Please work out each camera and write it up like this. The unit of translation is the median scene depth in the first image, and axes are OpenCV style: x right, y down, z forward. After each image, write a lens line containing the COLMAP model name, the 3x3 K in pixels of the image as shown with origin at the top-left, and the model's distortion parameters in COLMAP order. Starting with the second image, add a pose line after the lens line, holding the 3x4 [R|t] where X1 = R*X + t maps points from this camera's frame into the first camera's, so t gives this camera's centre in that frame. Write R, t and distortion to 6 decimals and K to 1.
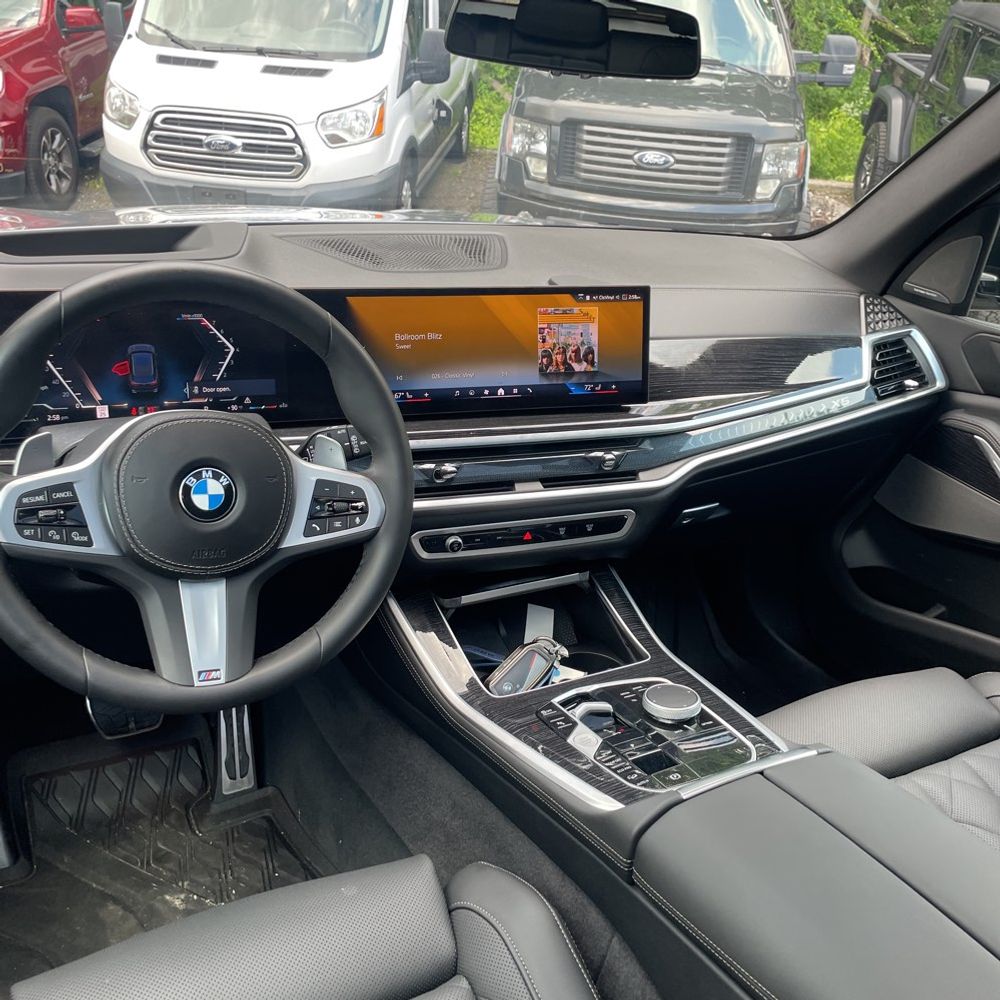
lens RADIAL K [[1008.3, 0, 505.4], [0, 1008.3, 487.8], [0, 0, 1]] dist [0.090215, -0.118087]
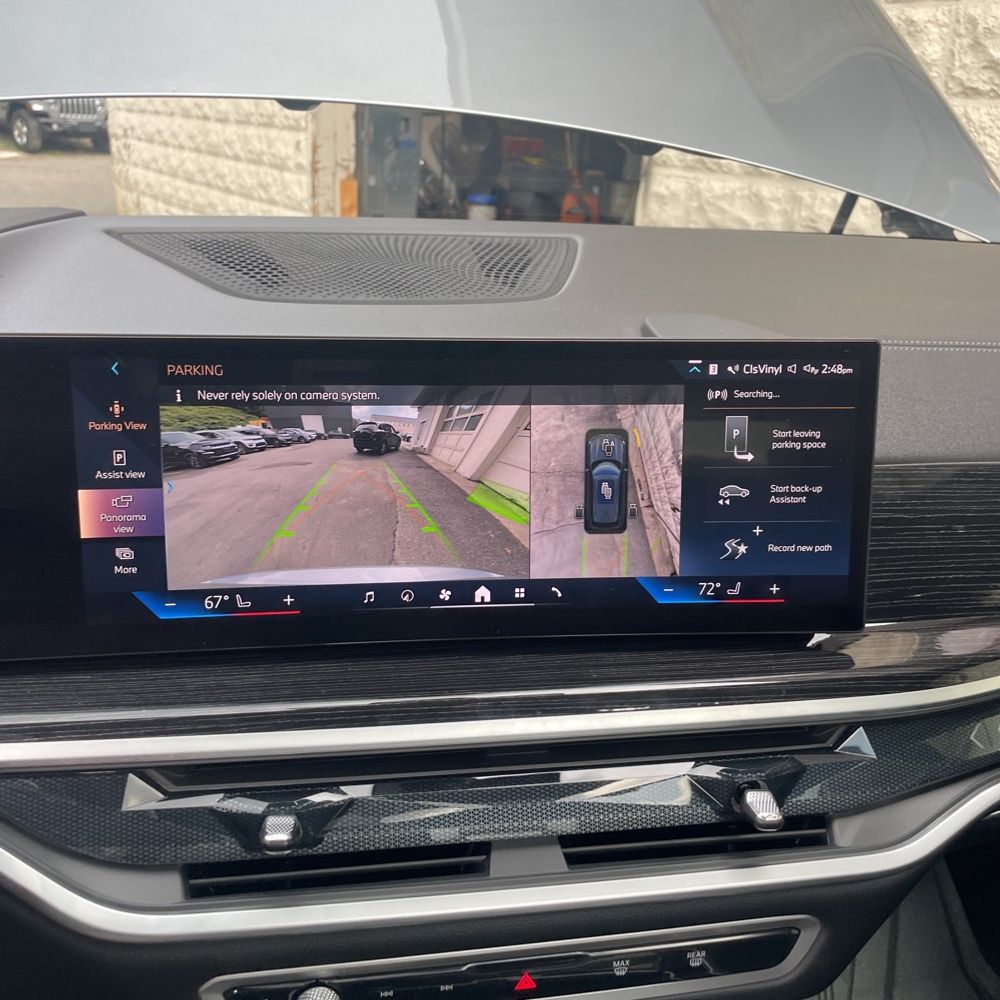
lens RADIAL K [[1008.3, 0, 505.4], [0, 1008.3, 487.8], [0, 0, 1]] dist [0.090215, -0.118087]
pose [[0.981041, 0.044084, -0.188722, 0.078787], [-0.051558, 0.998061, -0.034875, -0.123757], [0.186819, 0.043944, 0.981411, 0.599662]]
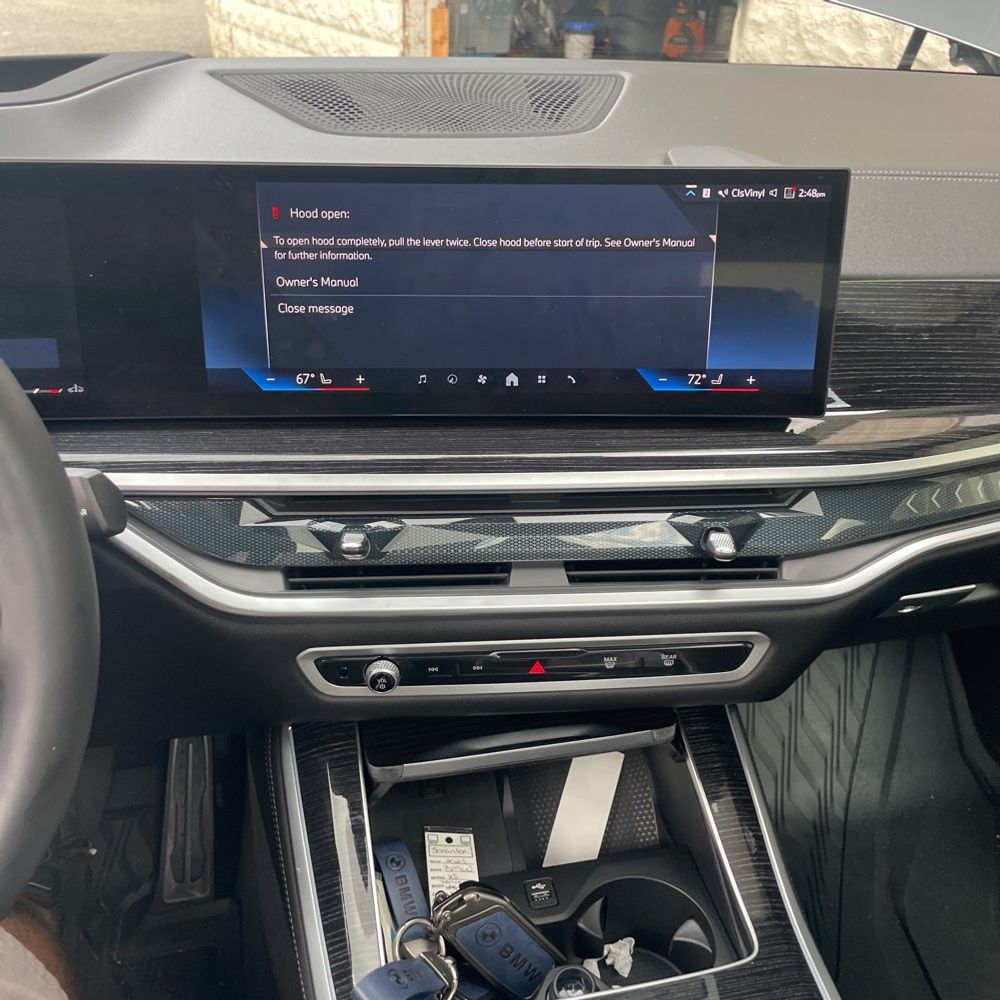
lens RADIAL K [[1008.3, 0, 505.4], [0, 1008.3, 487.8], [0, 0, 1]] dist [0.090215, -0.118087]
pose [[0.958869, 0.099791, -0.265728, 0.132313], [-0.070599, 0.990590, 0.117251, -0.100262], [0.274928, -0.093669, 0.956891, 0.505383]]
